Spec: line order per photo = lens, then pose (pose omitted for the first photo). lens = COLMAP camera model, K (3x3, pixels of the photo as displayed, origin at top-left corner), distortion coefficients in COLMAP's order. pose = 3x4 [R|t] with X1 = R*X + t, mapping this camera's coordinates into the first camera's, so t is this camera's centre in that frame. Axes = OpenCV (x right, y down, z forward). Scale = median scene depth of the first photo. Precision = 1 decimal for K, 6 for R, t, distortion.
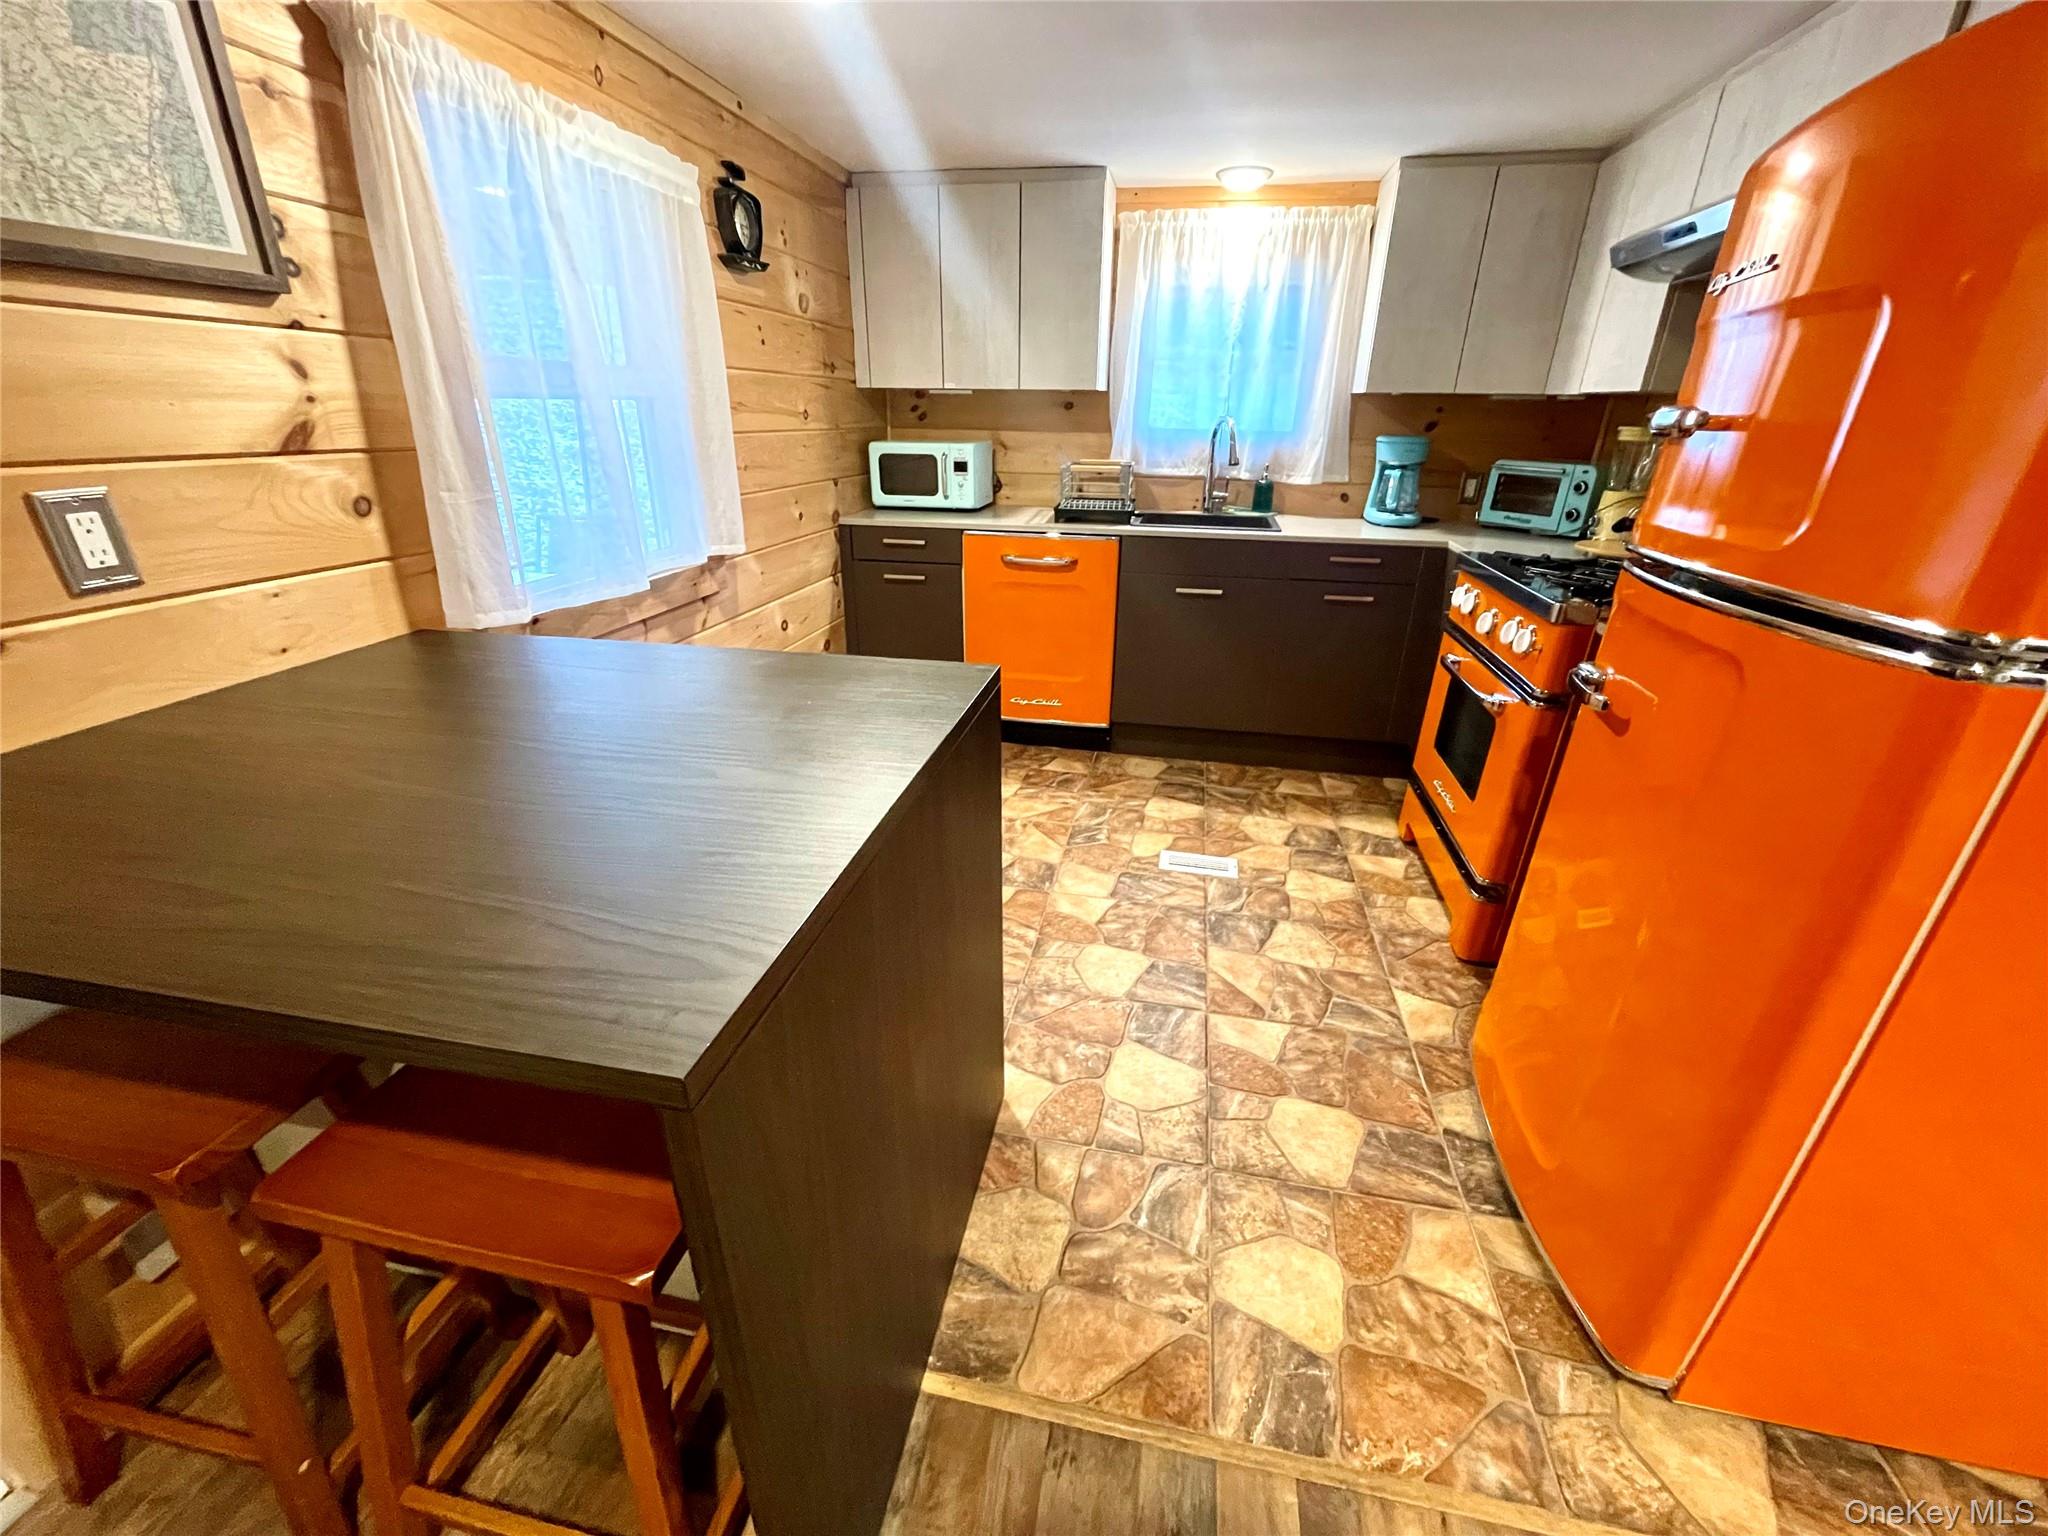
lens RADIAL K [[825.1, 0, 1031.7], [0, 825.1, 762.1], [0, 0, 1]] dist [-0.002254, 0.000387]
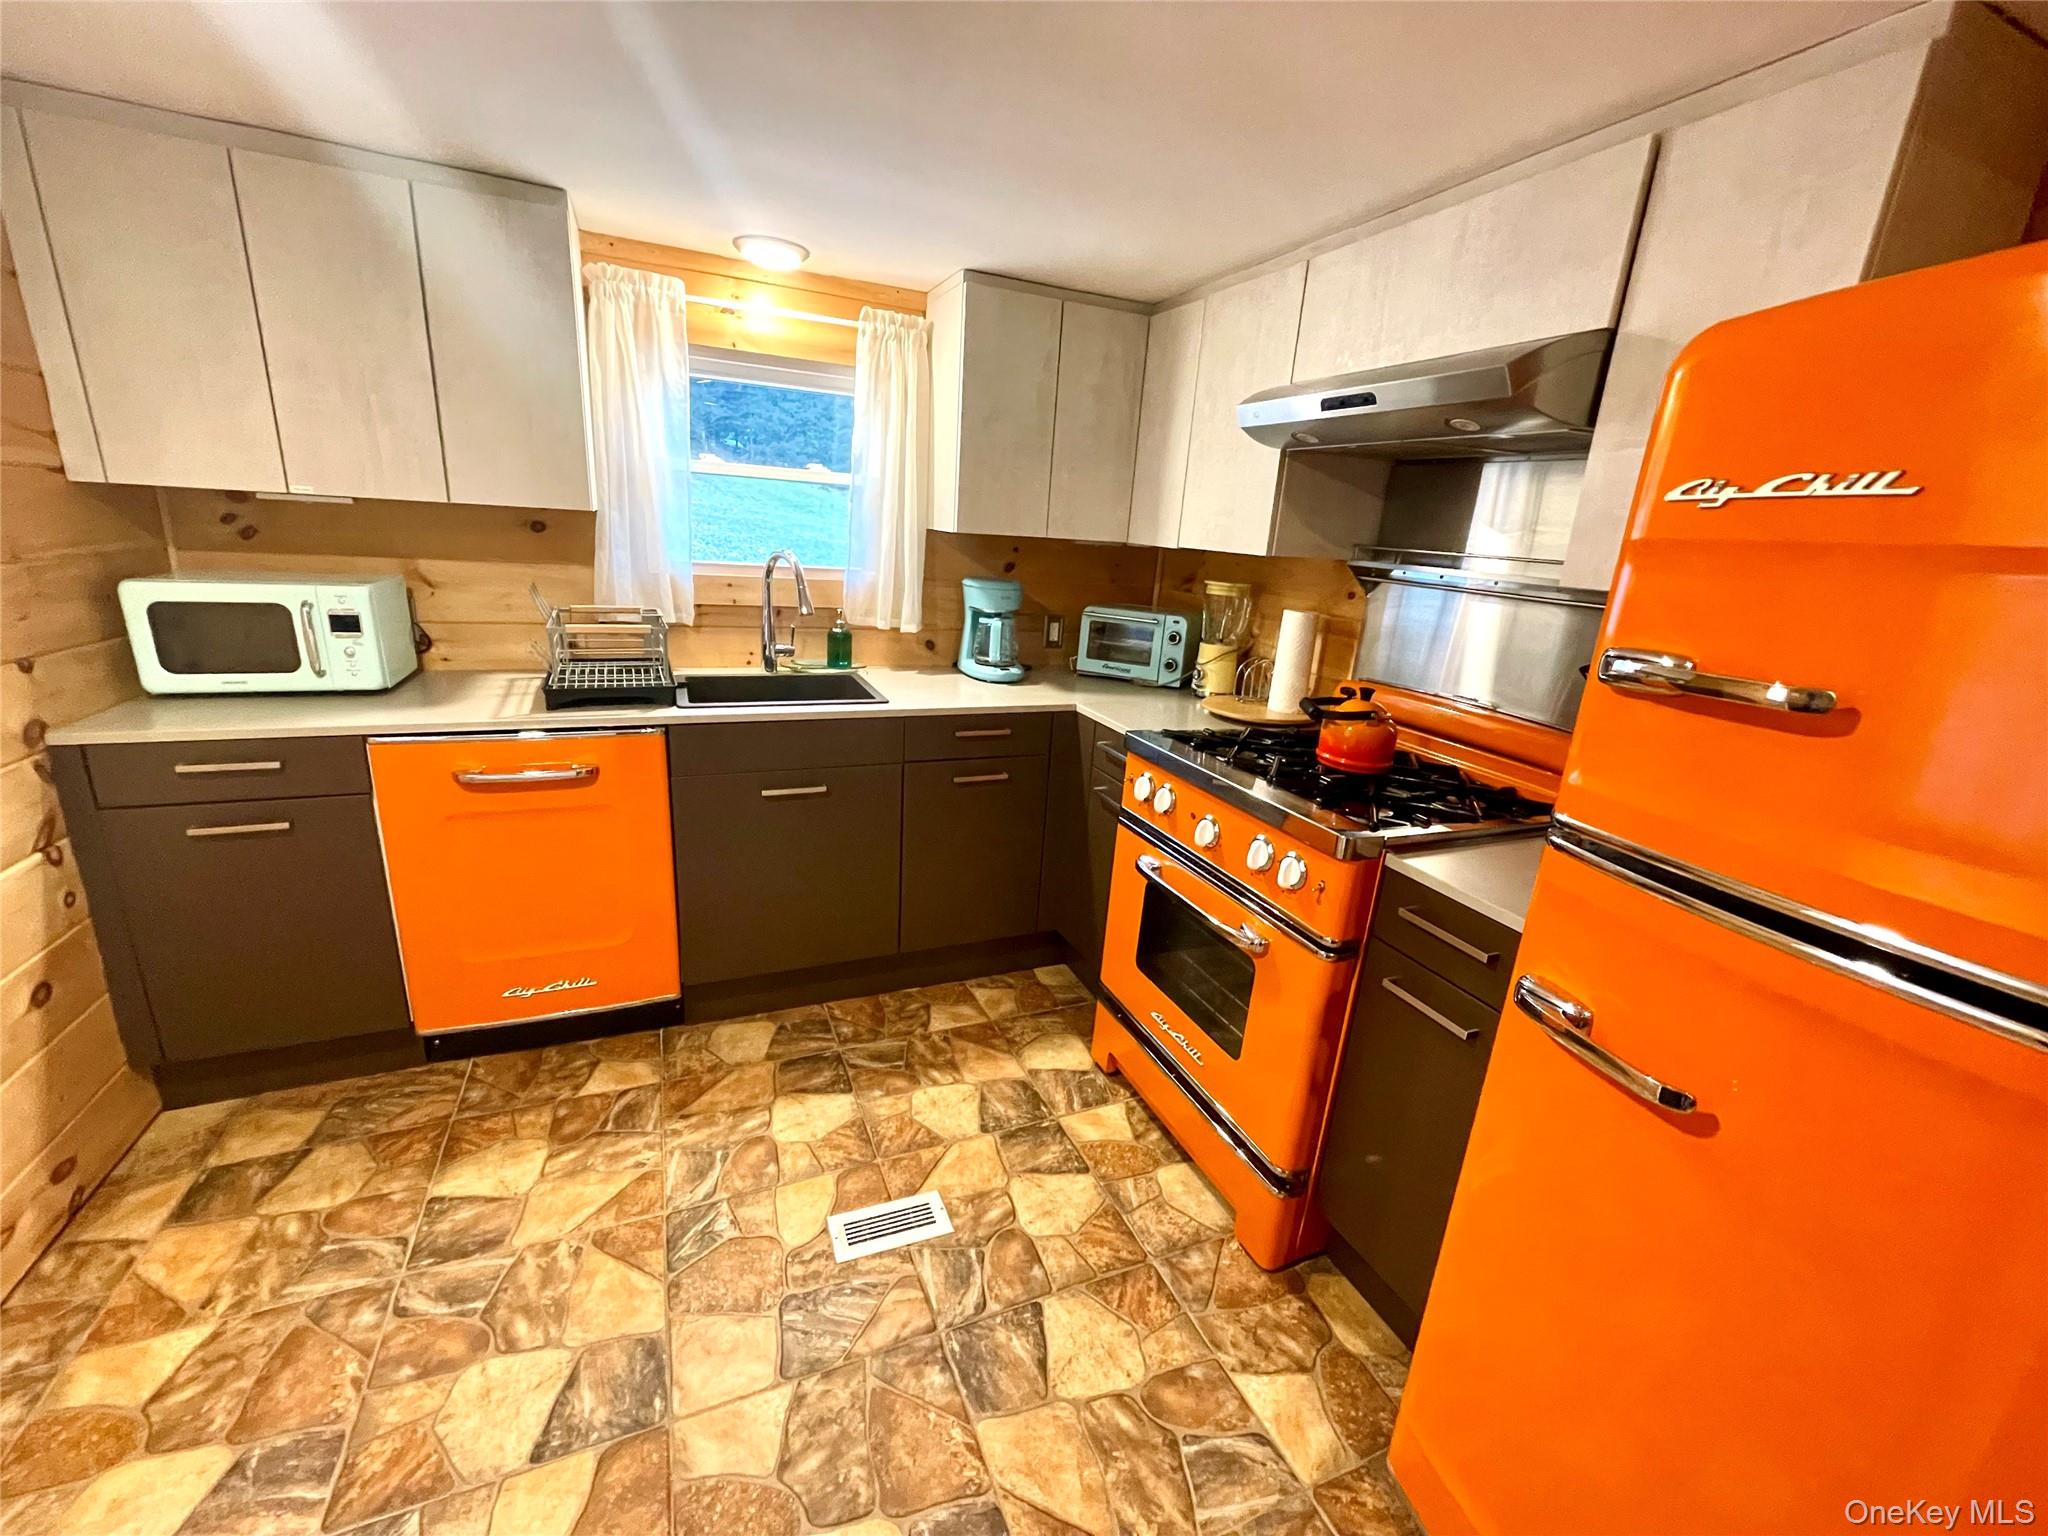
lens RADIAL K [[825.1, 0, 1028.2], [0, 825.1, 766.2], [0, 0, 1]] dist [-0.002254, 0.000387]
pose [[0.825221, -0.120648, 0.551774, -0.023920], [0.174524, 0.983580, -0.045949, -0.168083], [-0.537171, 0.134216, 0.832727, 0.304051]]
